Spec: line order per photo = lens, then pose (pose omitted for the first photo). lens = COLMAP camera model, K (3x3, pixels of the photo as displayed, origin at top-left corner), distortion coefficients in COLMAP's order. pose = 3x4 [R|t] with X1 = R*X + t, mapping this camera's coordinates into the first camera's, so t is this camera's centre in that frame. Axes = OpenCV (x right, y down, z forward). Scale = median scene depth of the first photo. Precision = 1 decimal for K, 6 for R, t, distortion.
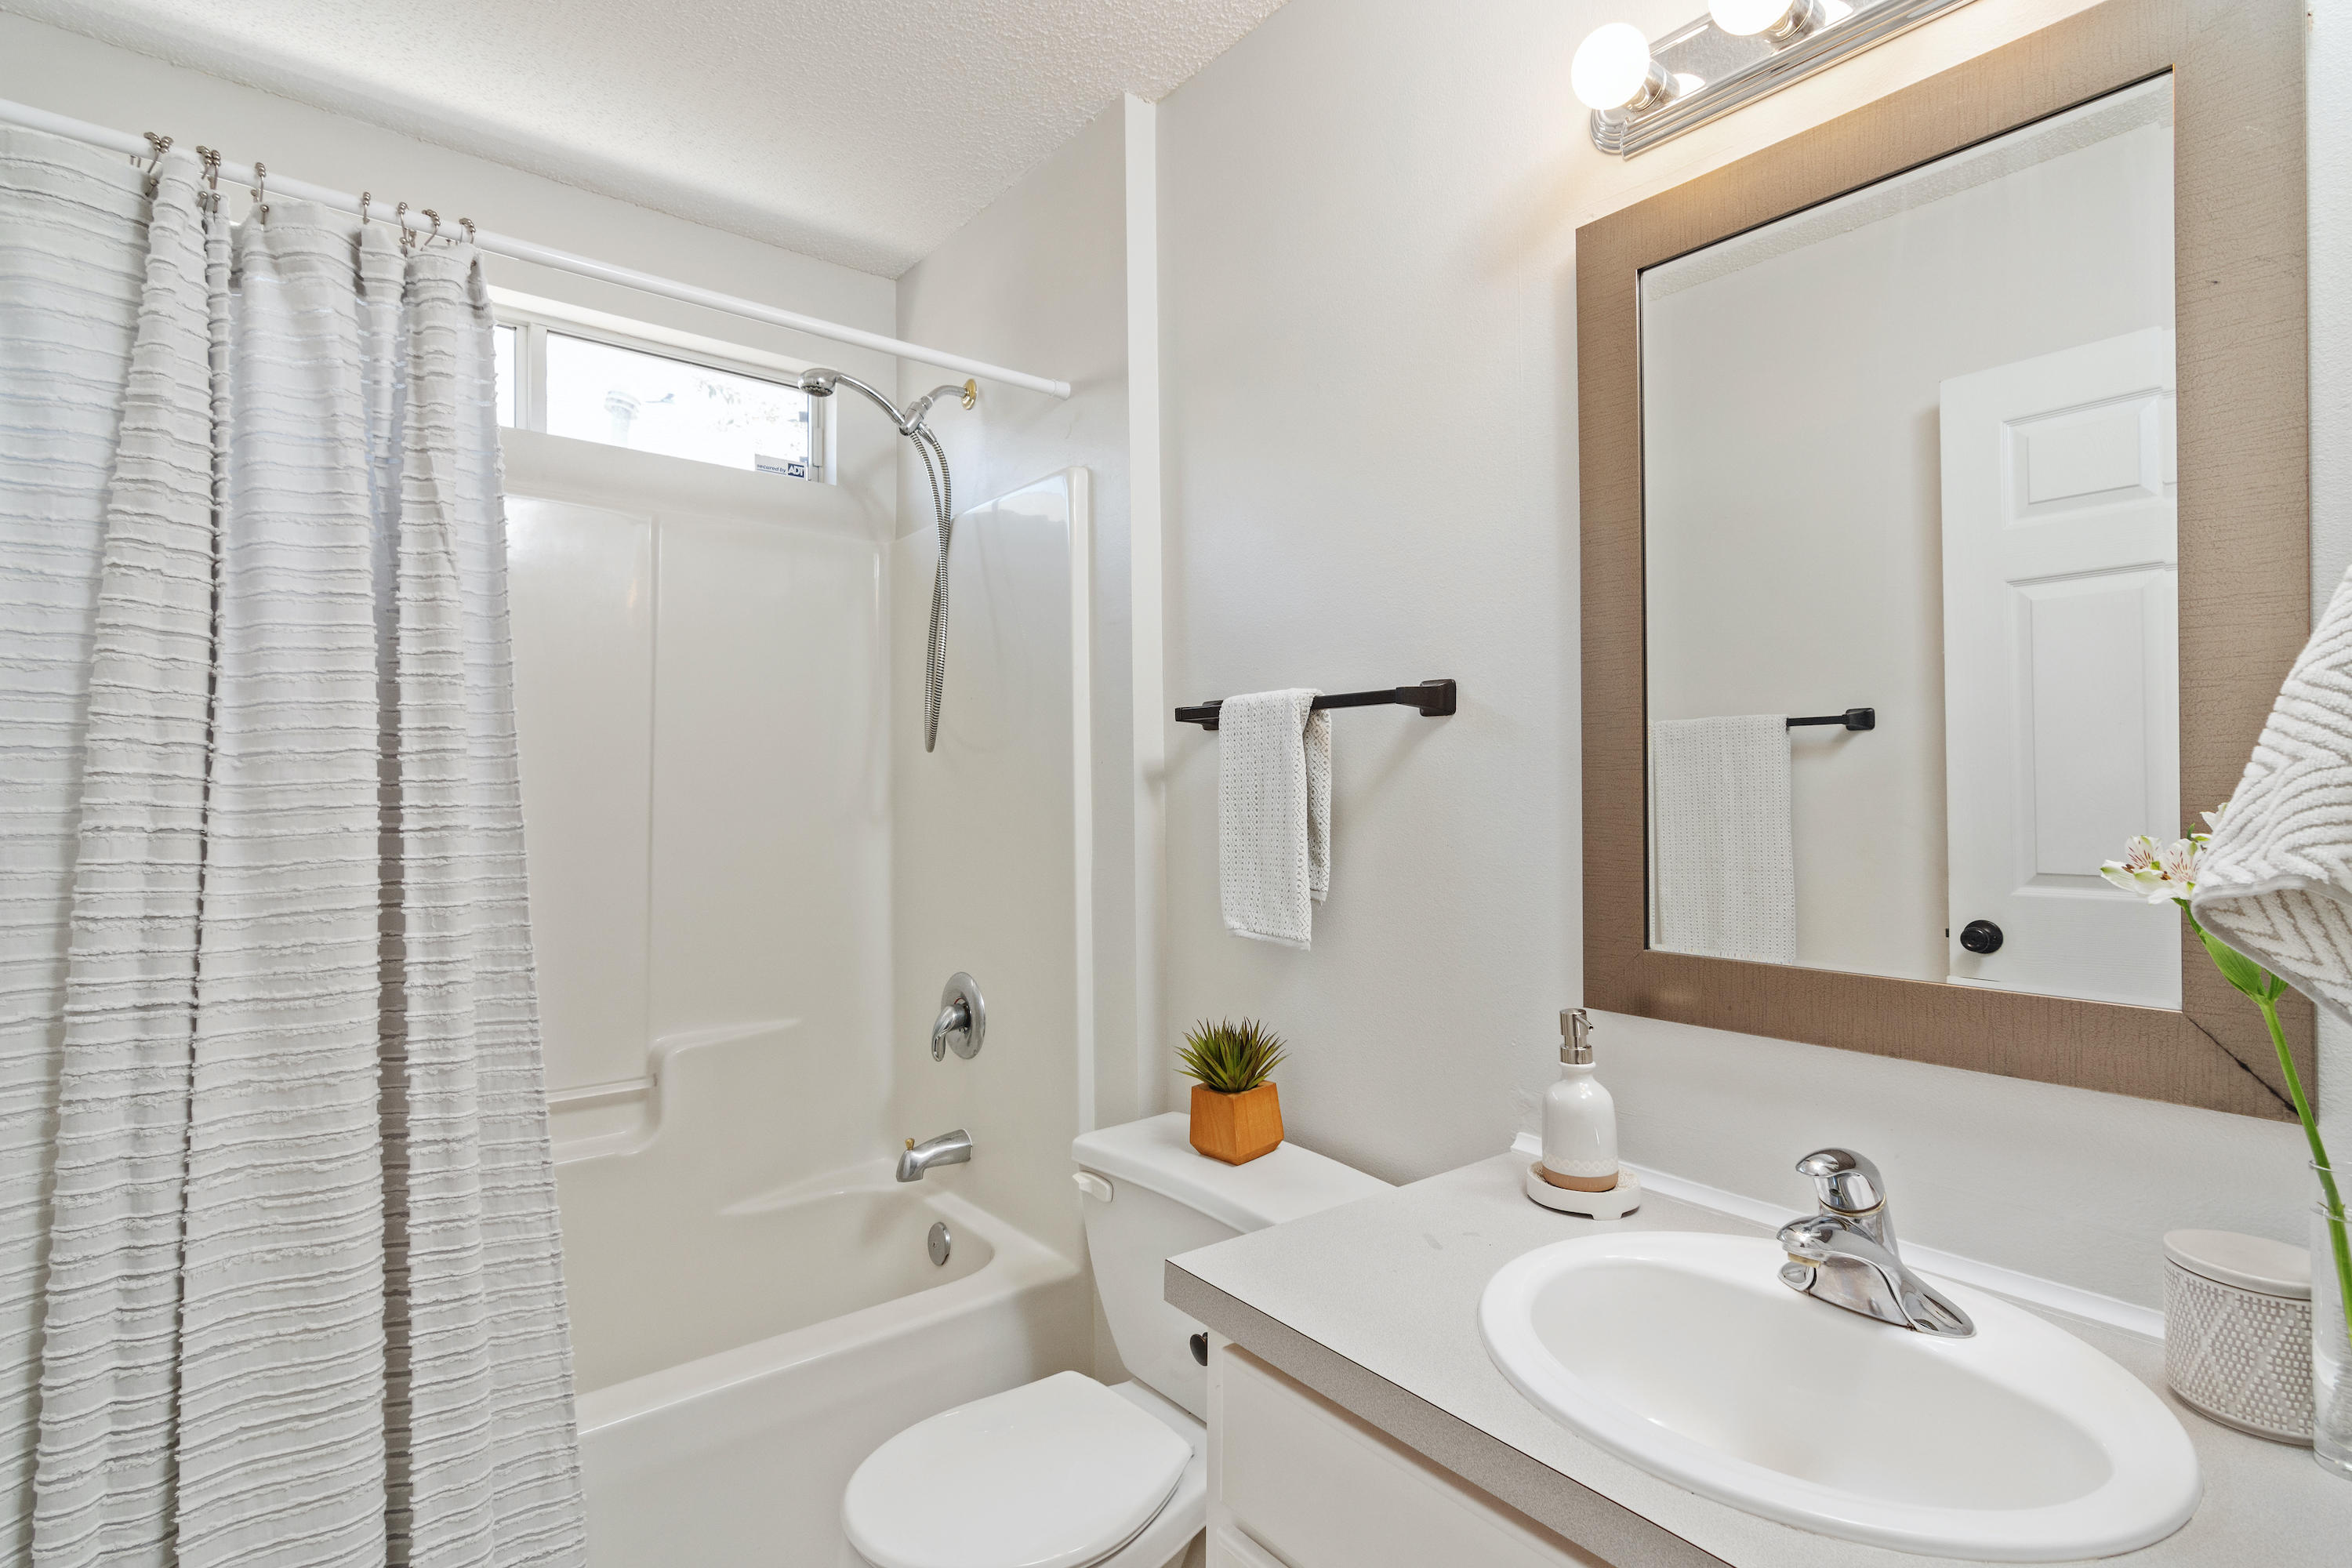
lens RADIAL K [[1102.2, 0, 1166.2], [0, 1102.2, 803.6], [0, 0, 1]] dist [0.000456, 0.000257]
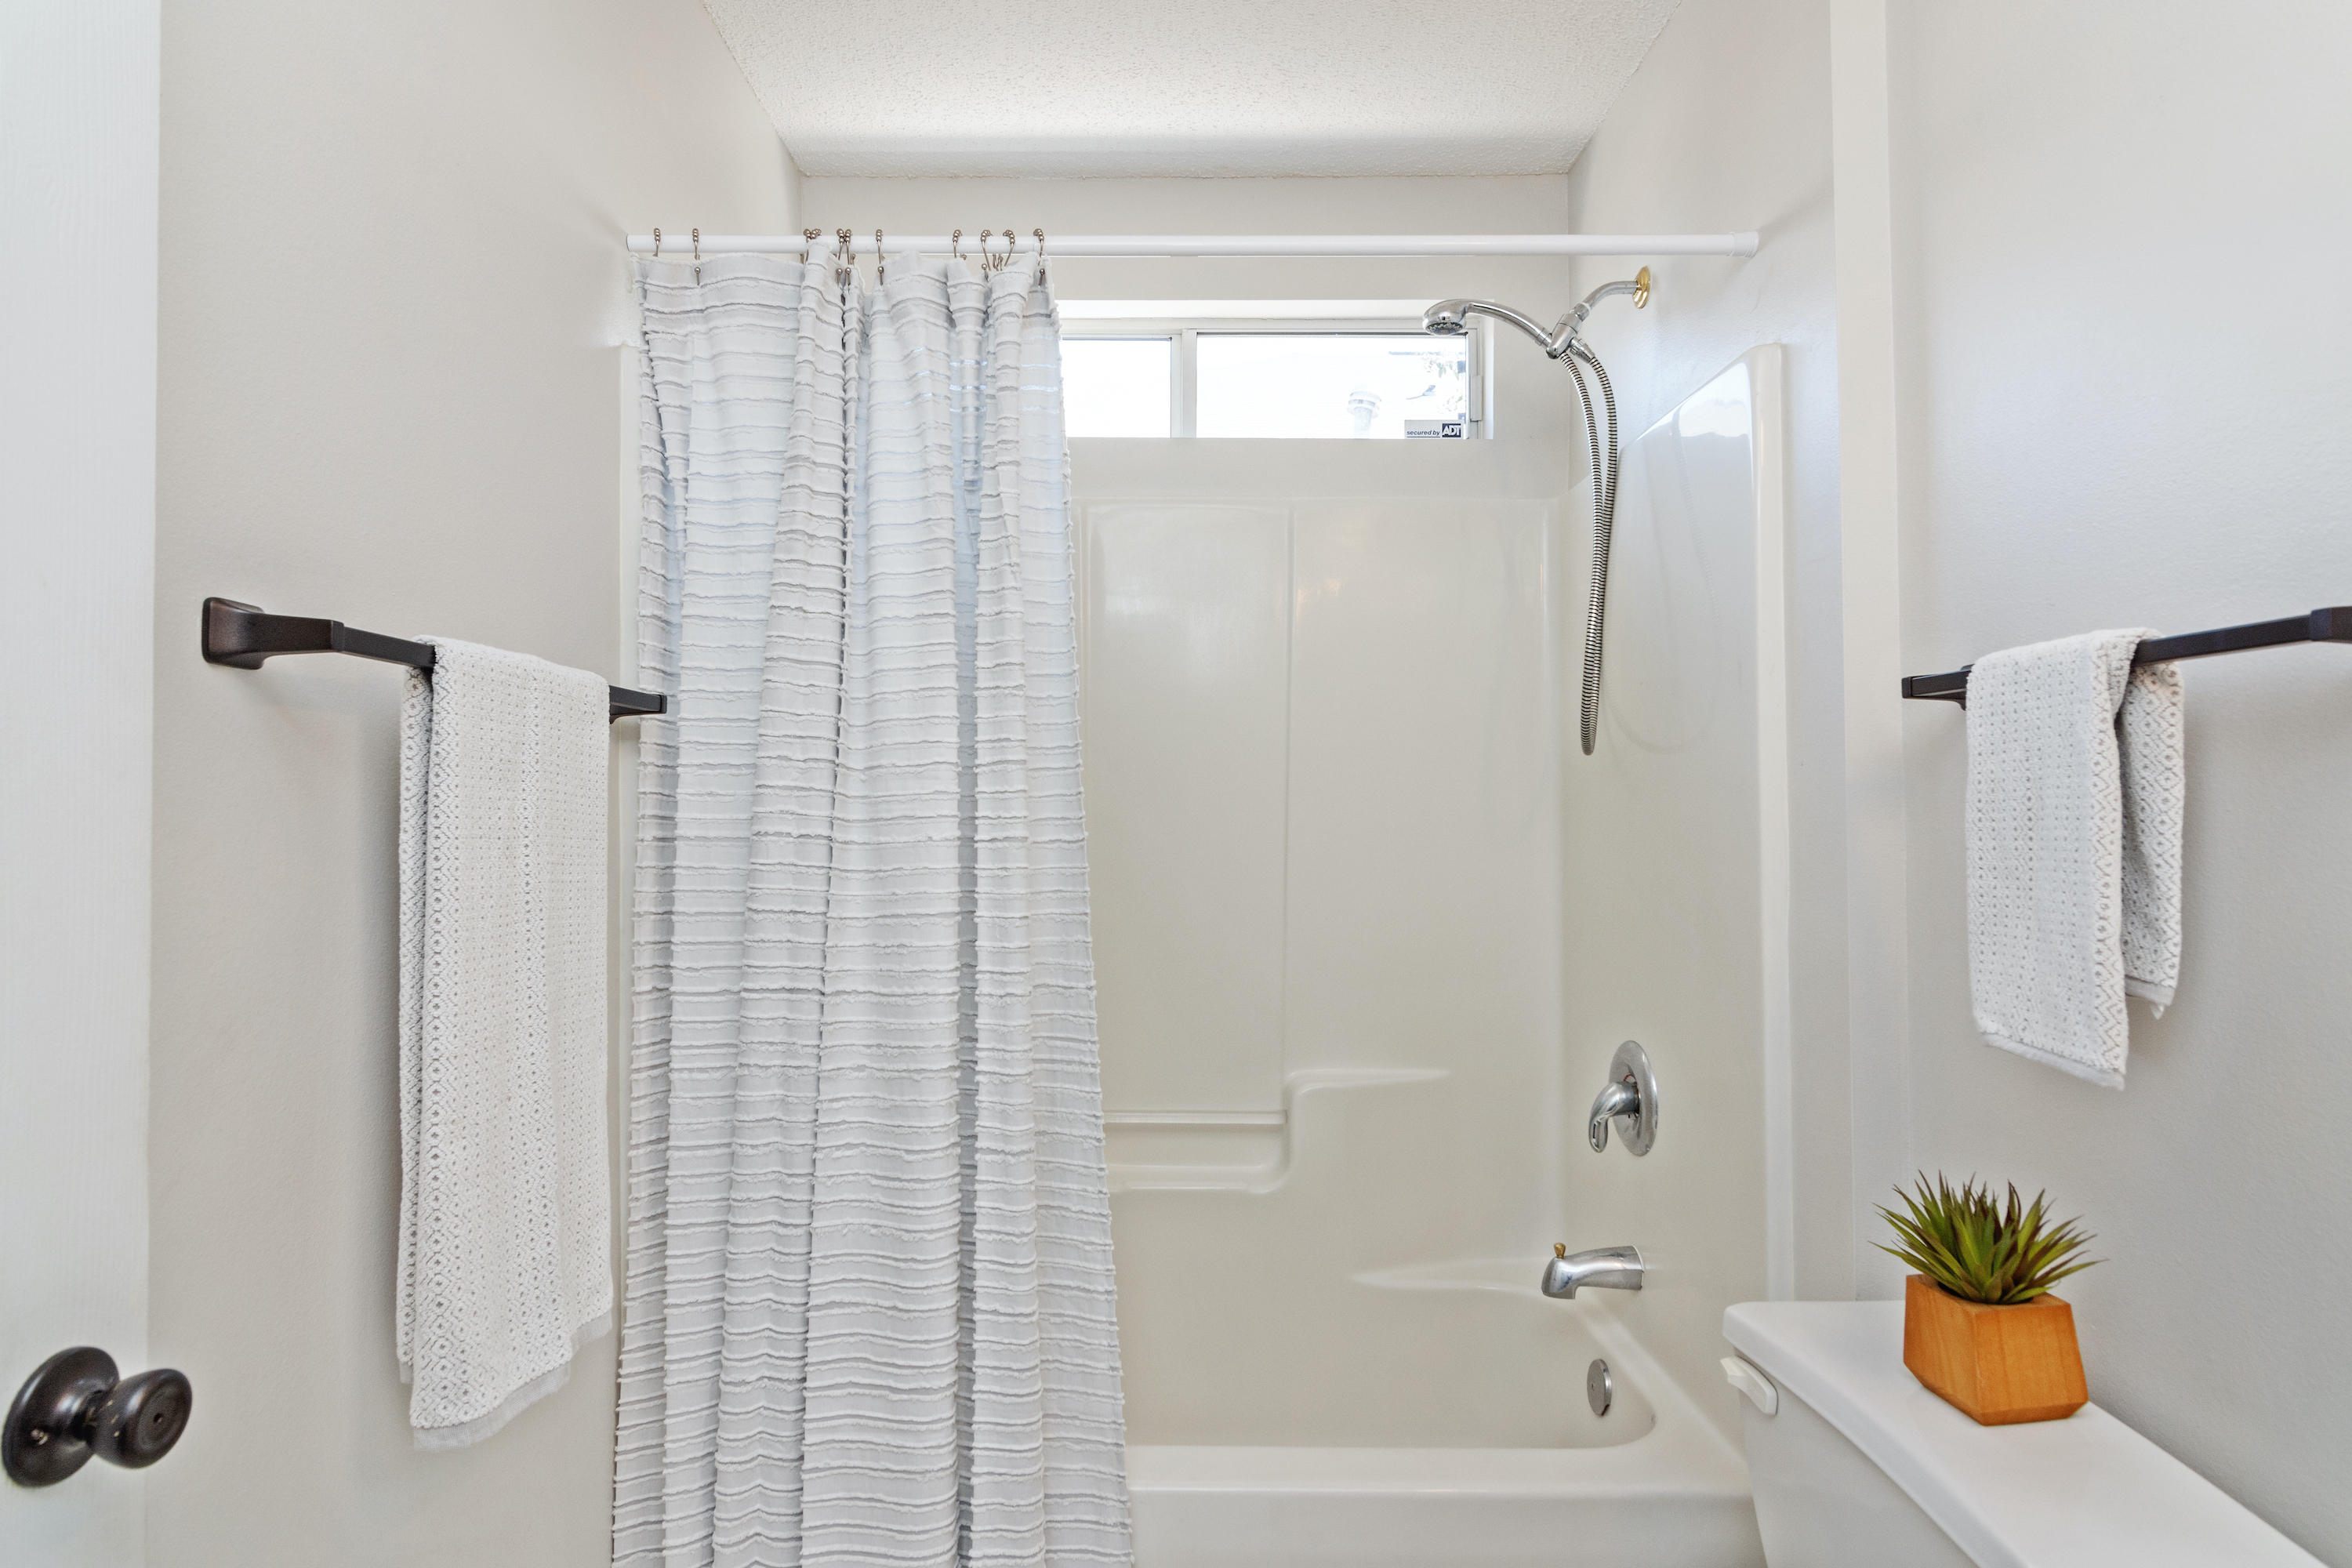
lens RADIAL K [[1215.2, 0, 1178.6], [0, 1215.2, 800.3], [0, 0, 1]] dist [-0.004784, -0.000594]
pose [[0.782187, 0.002913, -0.623037, 0.155510], [-0.011727, 0.999881, -0.010048, -0.003852], [0.622934, 0.015166, 0.782128, 0.233797]]
